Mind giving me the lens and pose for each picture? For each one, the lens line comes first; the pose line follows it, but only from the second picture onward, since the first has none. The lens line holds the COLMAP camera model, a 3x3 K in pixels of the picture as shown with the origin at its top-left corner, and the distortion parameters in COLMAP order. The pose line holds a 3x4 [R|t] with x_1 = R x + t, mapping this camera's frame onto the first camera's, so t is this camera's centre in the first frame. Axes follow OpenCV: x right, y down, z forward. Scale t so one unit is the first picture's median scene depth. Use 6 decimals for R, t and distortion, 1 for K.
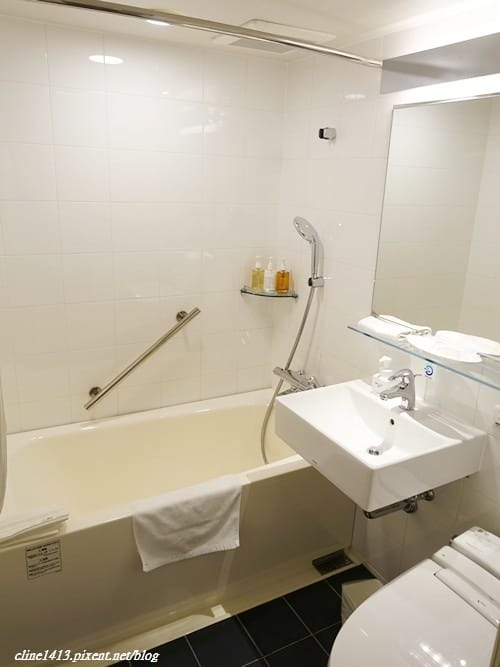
lens RADIAL K [[513.5, 0, 250.0], [0, 513.5, 333.5], [0, 0, 1]] dist [-0.023439, 0.008494]
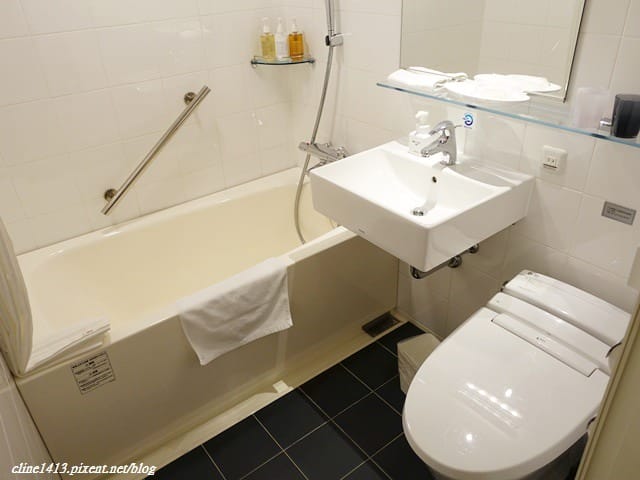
lens RADIAL K [[492.7, 0, 323.6], [0, 492.7, 247.4], [0, 0, 1]] dist [-0.023439, 0.008494]
pose [[0.984363, -0.148100, 0.095375, -0.031156], [0.119671, 0.959542, 0.254868, 0.033683], [-0.129262, -0.239469, 0.962261, 0.107239]]
